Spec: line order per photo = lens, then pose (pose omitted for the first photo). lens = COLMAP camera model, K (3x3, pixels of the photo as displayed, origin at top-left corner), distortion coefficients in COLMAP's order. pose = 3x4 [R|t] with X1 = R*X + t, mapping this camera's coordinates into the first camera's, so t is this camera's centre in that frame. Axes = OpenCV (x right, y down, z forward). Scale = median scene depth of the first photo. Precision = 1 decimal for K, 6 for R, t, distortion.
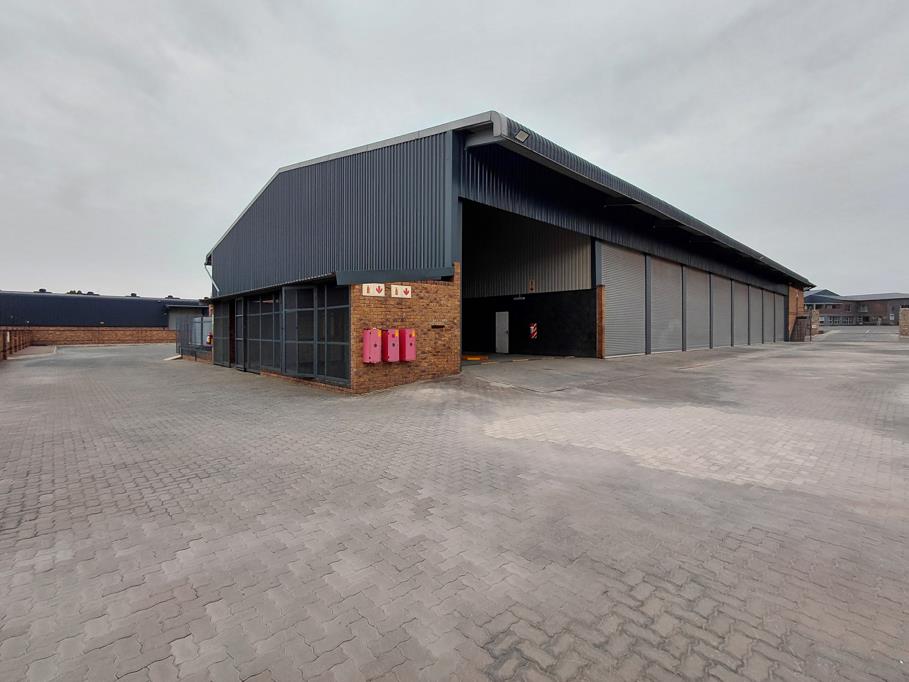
lens RADIAL K [[427.7, 0, 453.6], [0, 427.7, 336.3], [0, 0, 1]] dist [-0.000364, -0.000025]
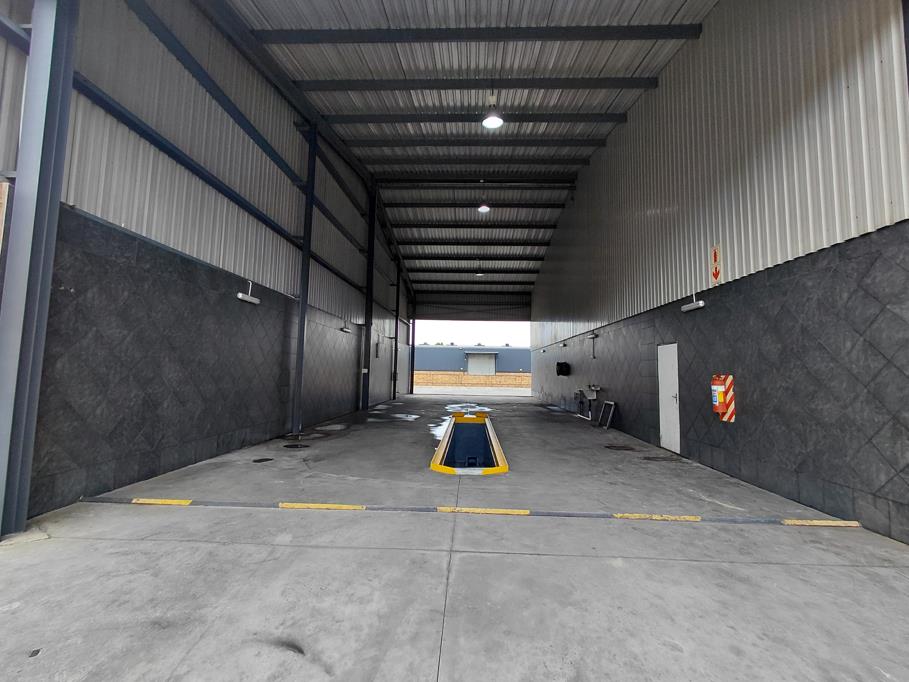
lens RADIAL K [[424.3, 0, 454.5], [0, 424.3, 336.2], [0, 0, 1]] dist [0.000146, -0.000023]
pose [[0.696940, -0.051282, -0.715293, 0.275732], [-0.024001, 0.995213, -0.094736, -0.024323], [0.716728, 0.083193, 0.692373, 0.623776]]
